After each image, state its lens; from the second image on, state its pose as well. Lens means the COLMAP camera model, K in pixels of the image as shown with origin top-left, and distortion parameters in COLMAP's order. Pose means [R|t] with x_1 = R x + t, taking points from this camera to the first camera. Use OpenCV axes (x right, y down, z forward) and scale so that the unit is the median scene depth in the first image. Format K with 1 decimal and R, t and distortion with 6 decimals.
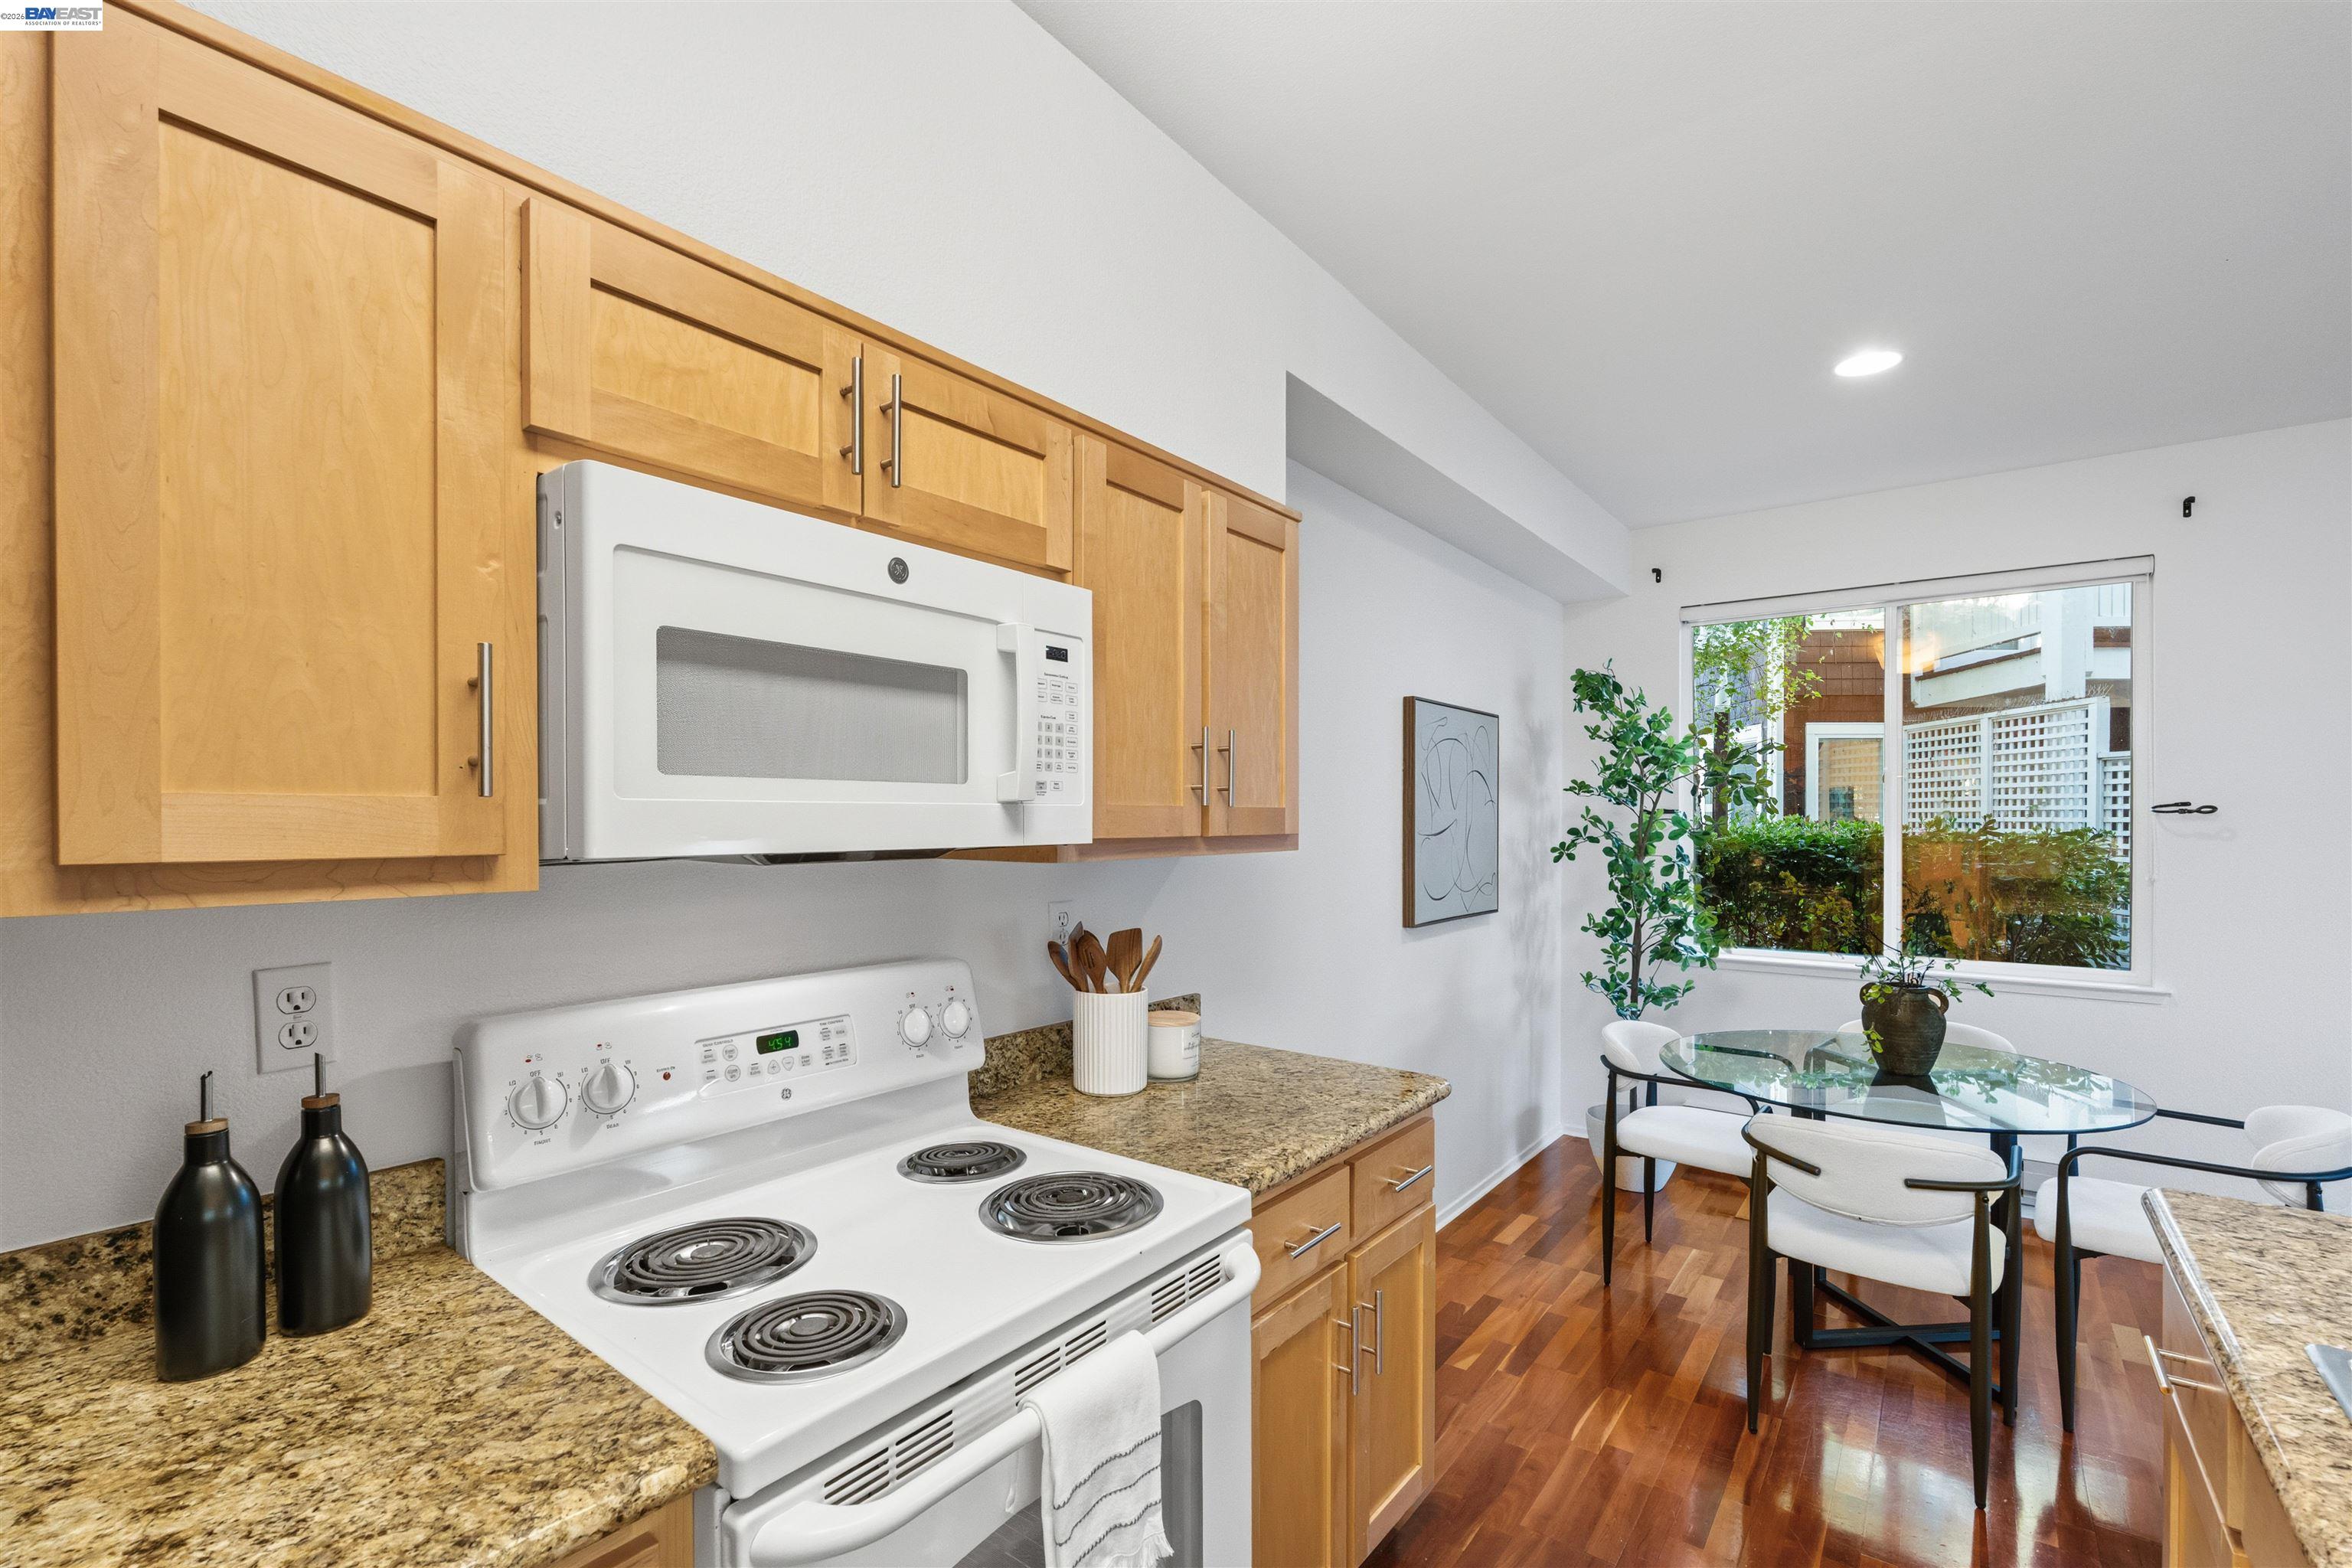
lens RADIAL K [[1047.2, 0, 1180.4], [0, 1047.2, 830.8], [0, 0, 1]] dist [-0.005391, -0.000475]
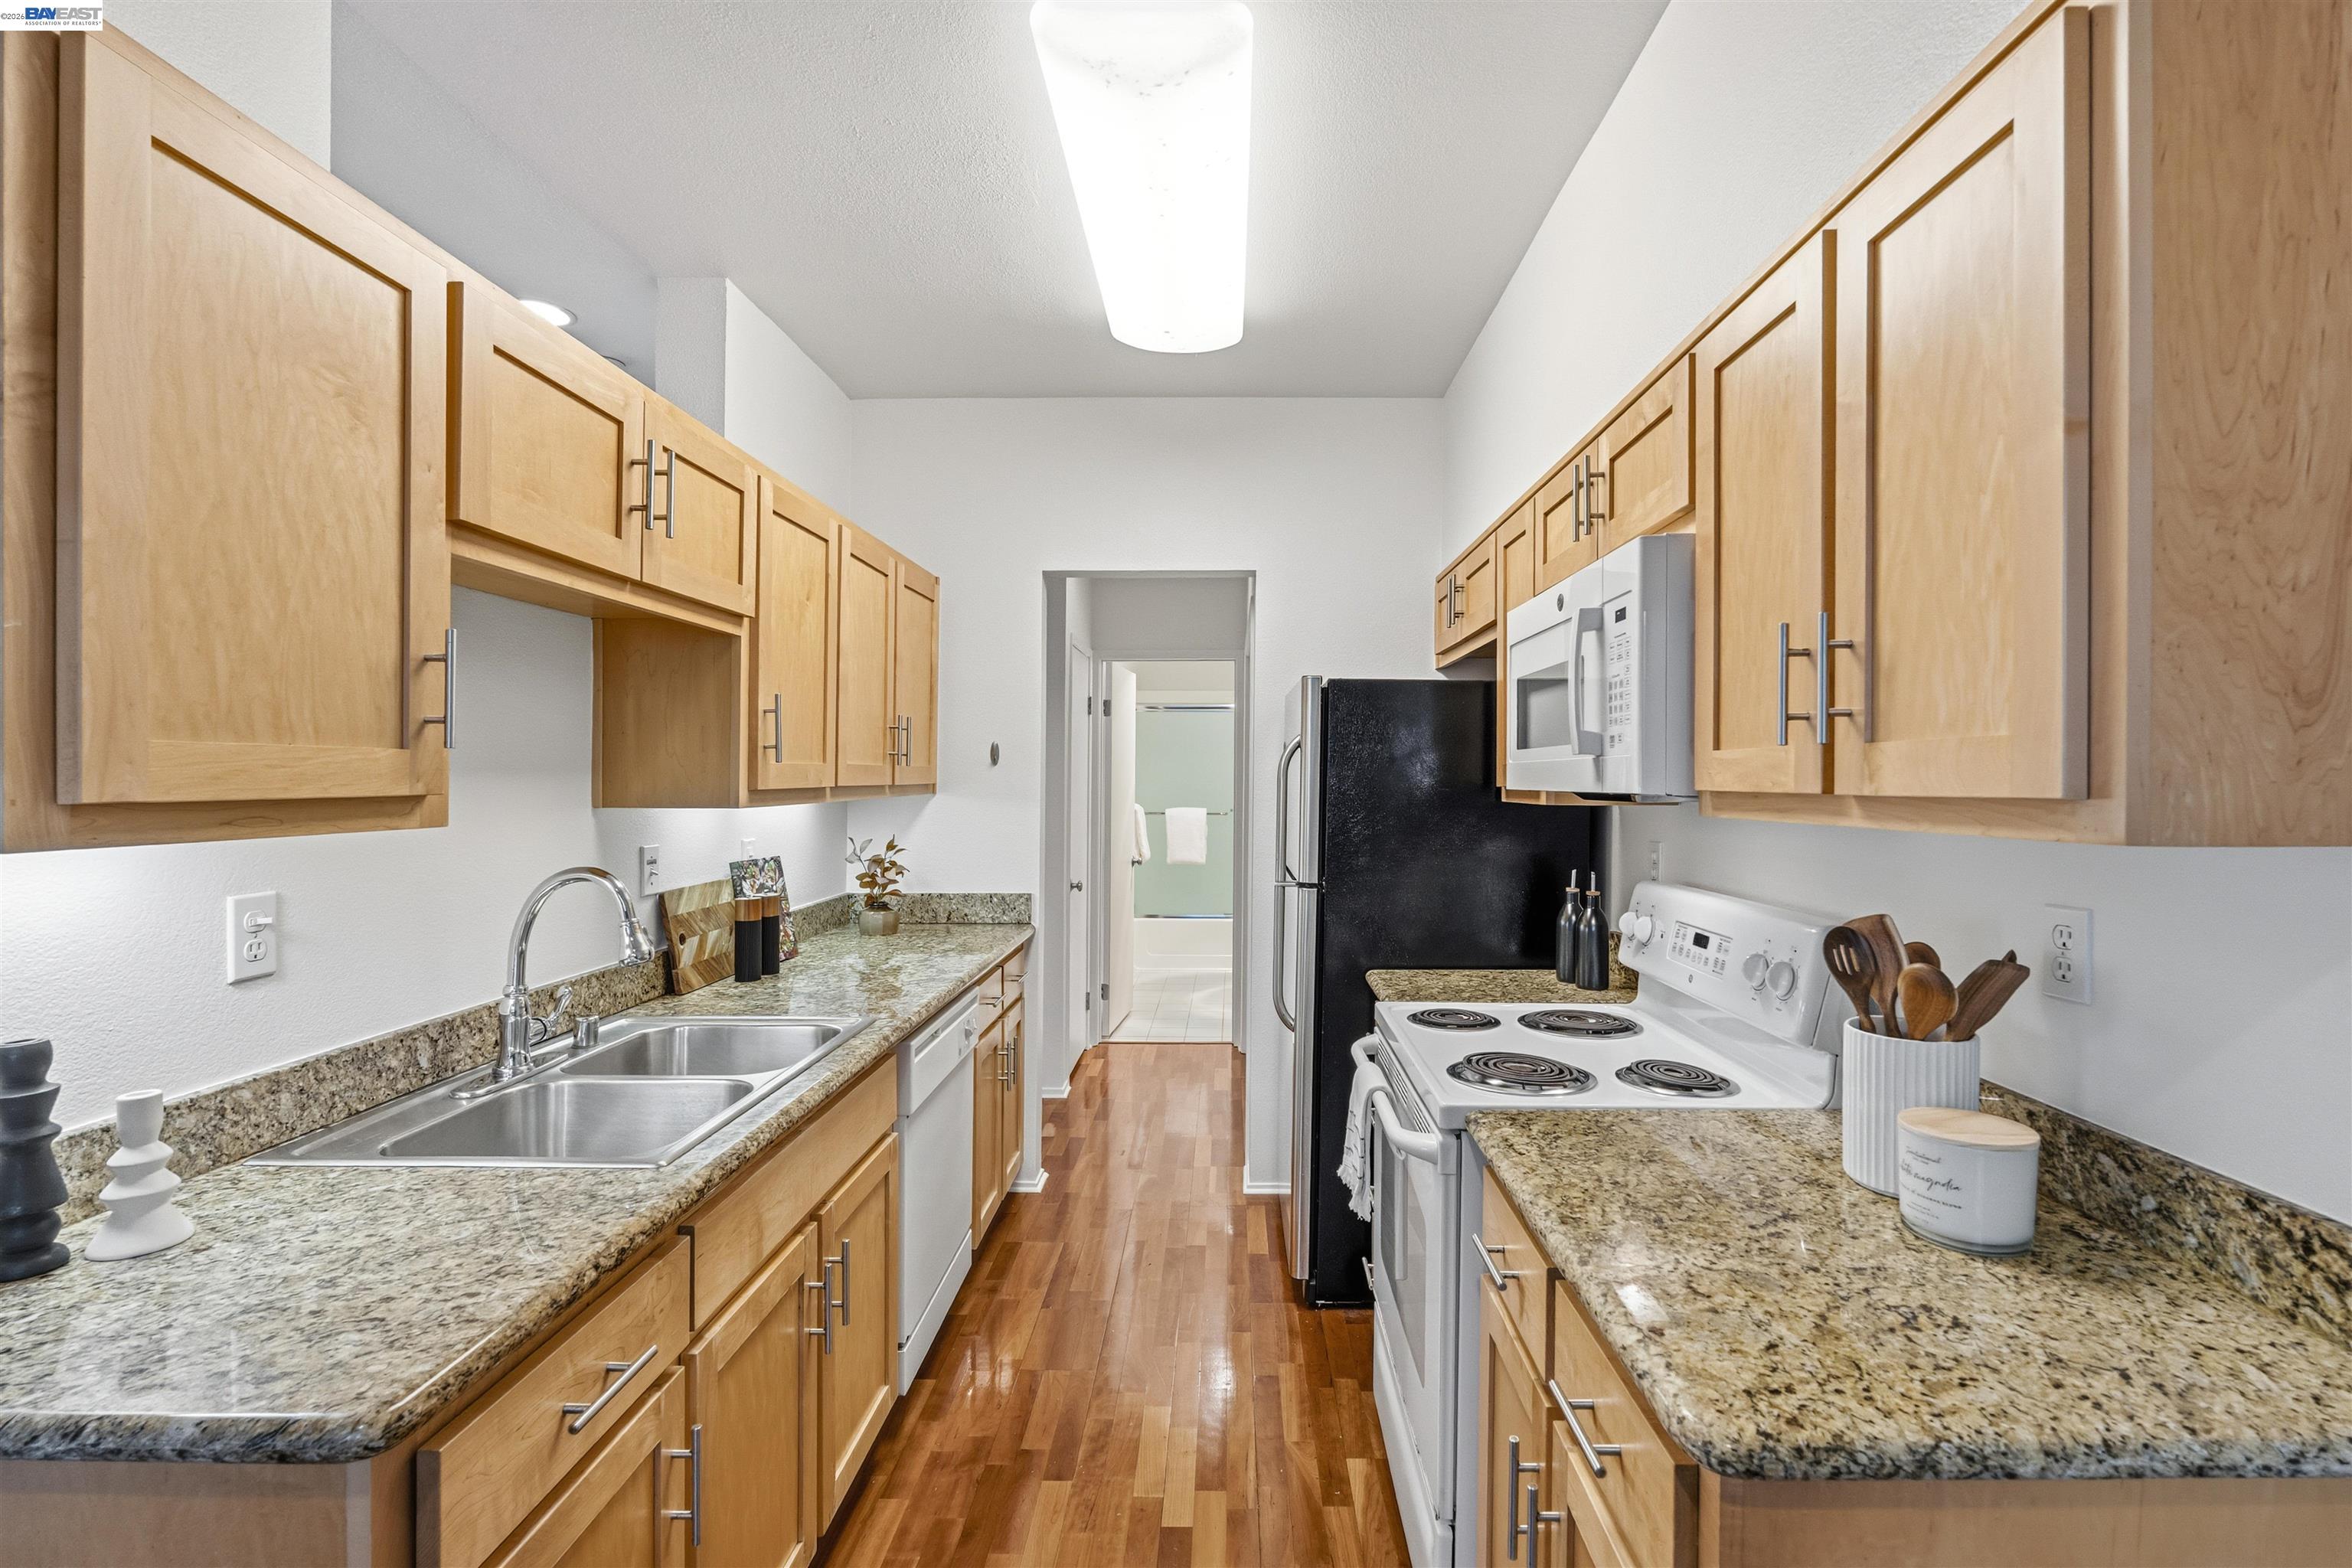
lens RADIAL K [[1047.2, 0, 1211.4], [0, 1047.2, 794.5], [0, 0, 1]] dist [-0.005391, -0.000475]
pose [[-0.806483, 0.004975, -0.591237, 0.326562], [-0.010991, 0.999666, 0.023405, -0.002383], [0.591156, 0.025374, -0.806158, 0.620561]]
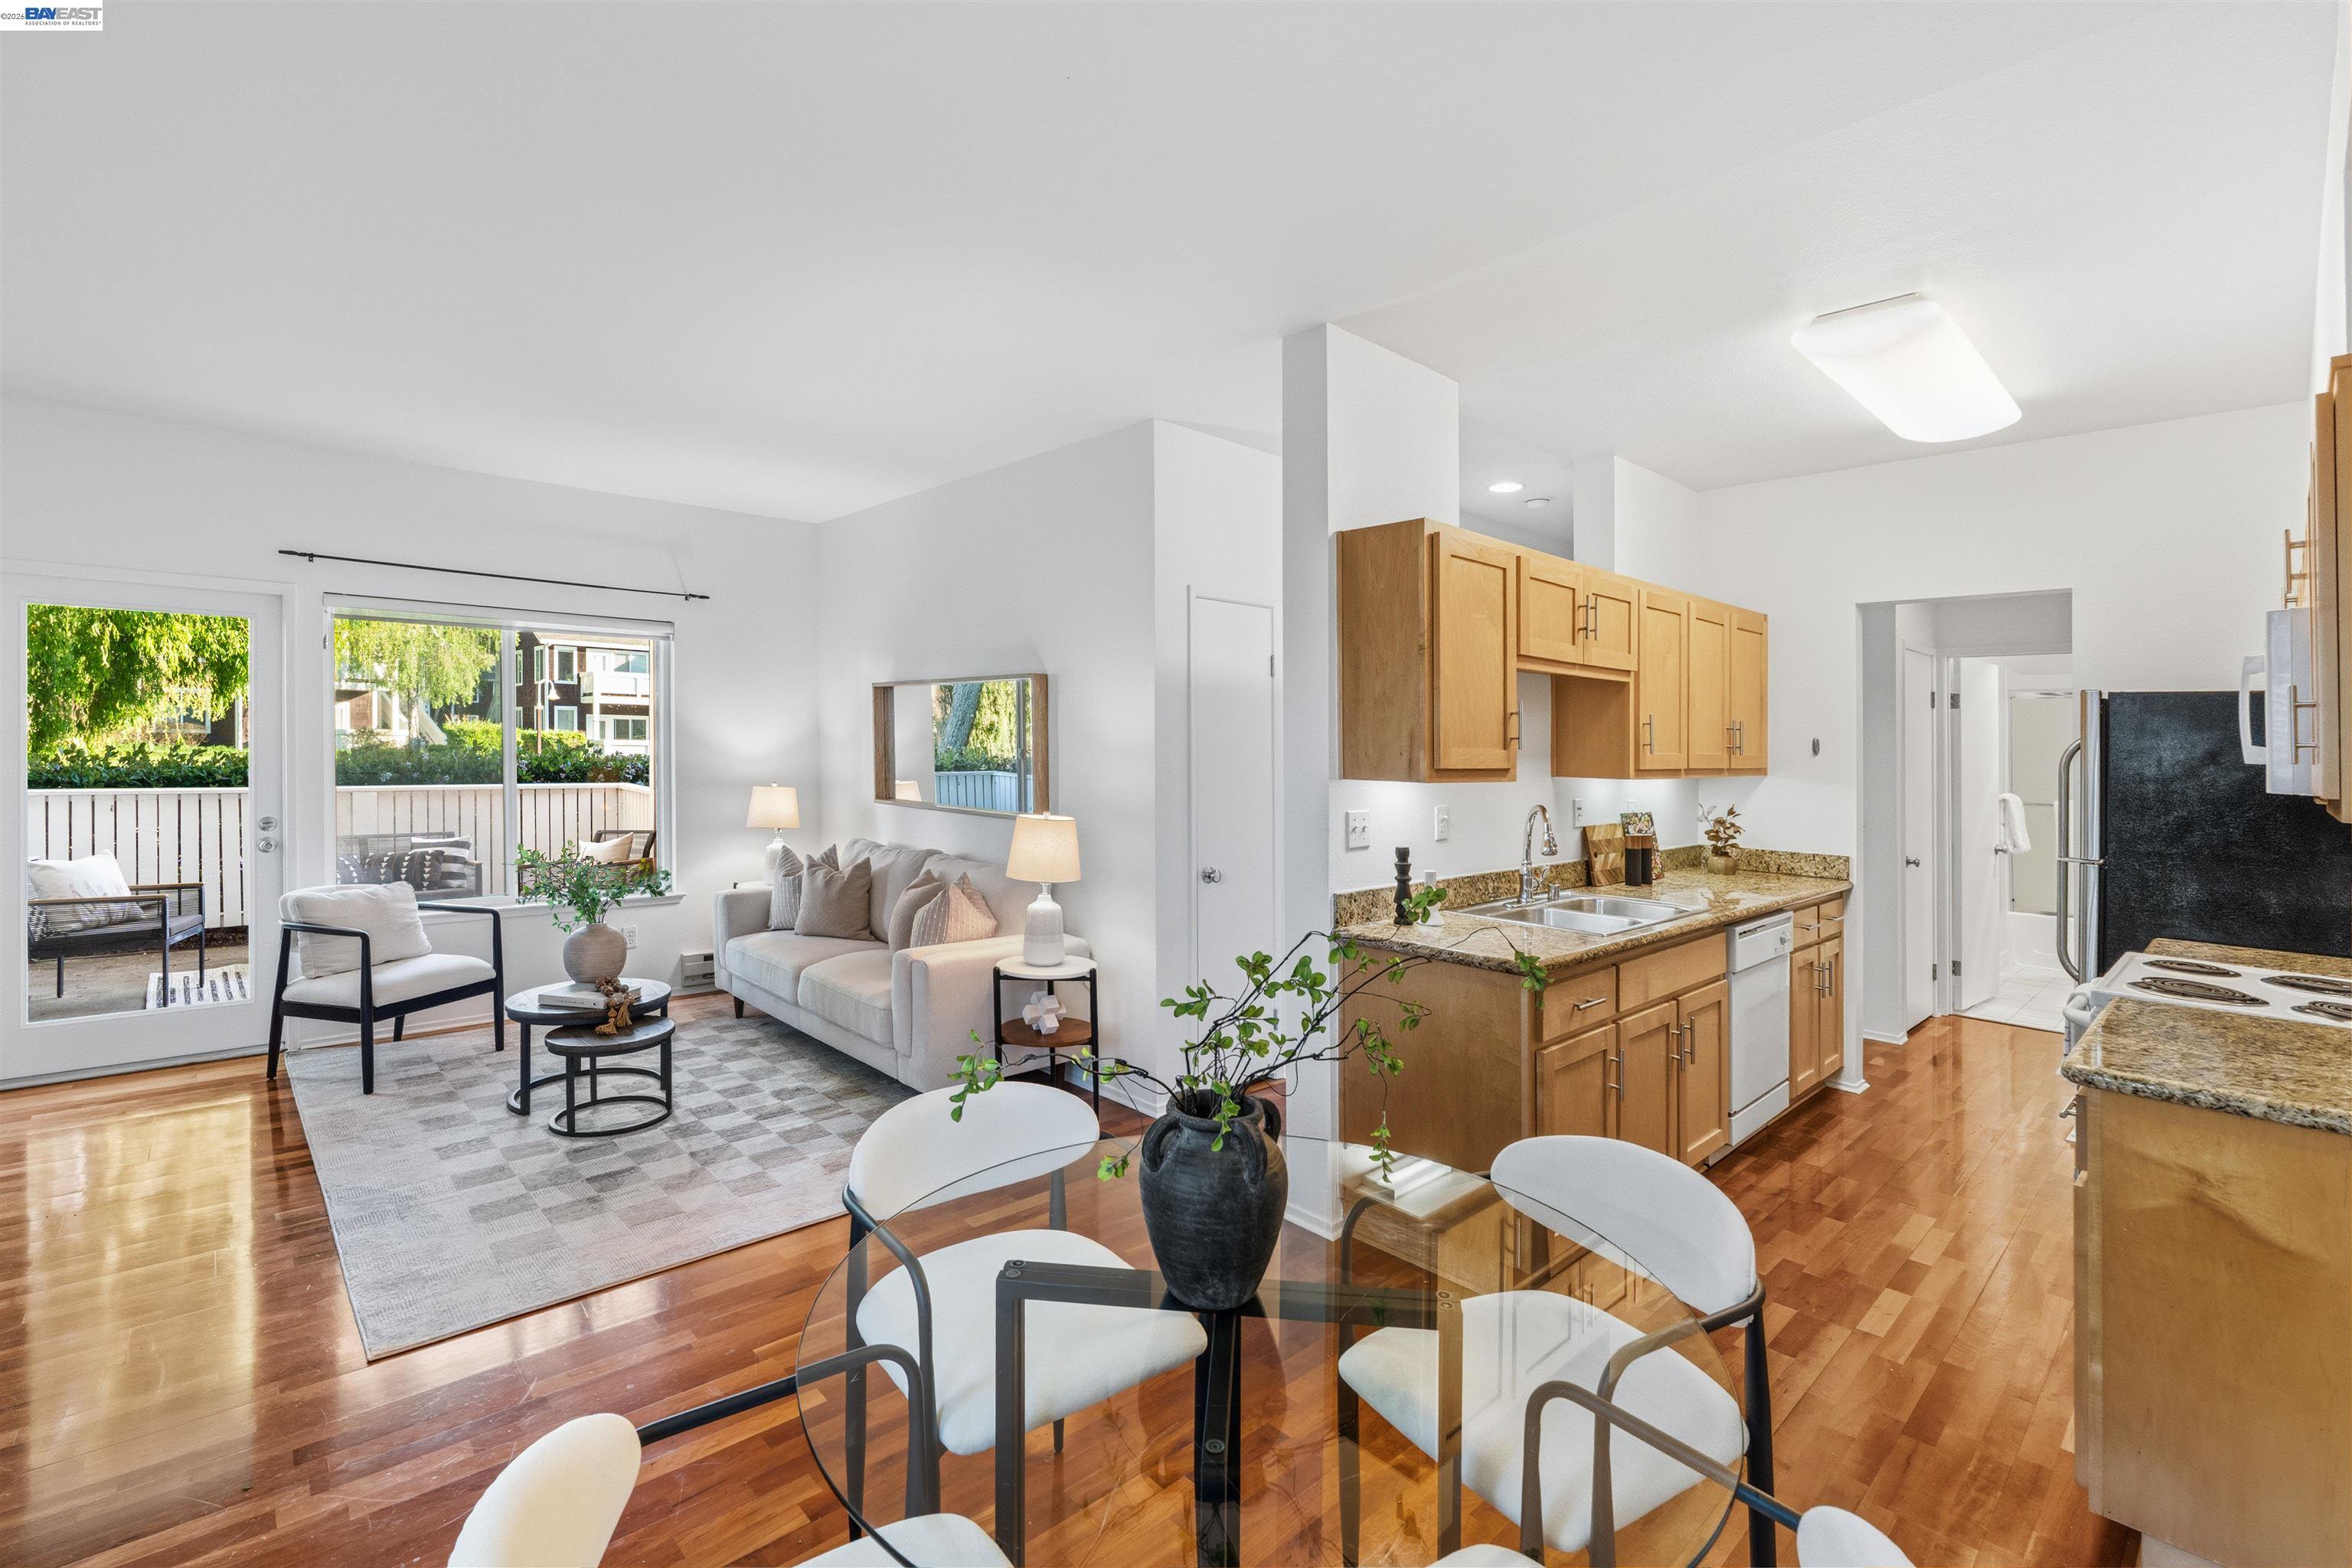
lens RADIAL K [[1047.2, 0, 1185.7], [0, 1047.2, 670.9], [0, 0, 1]] dist [-0.005391, -0.000475]
pose [[-0.985792, -0.010192, 0.167659, 0.444025], [-0.020677, 0.997929, -0.060911, -0.012243], [-0.166691, -0.063512, -0.983962, 1.053015]]
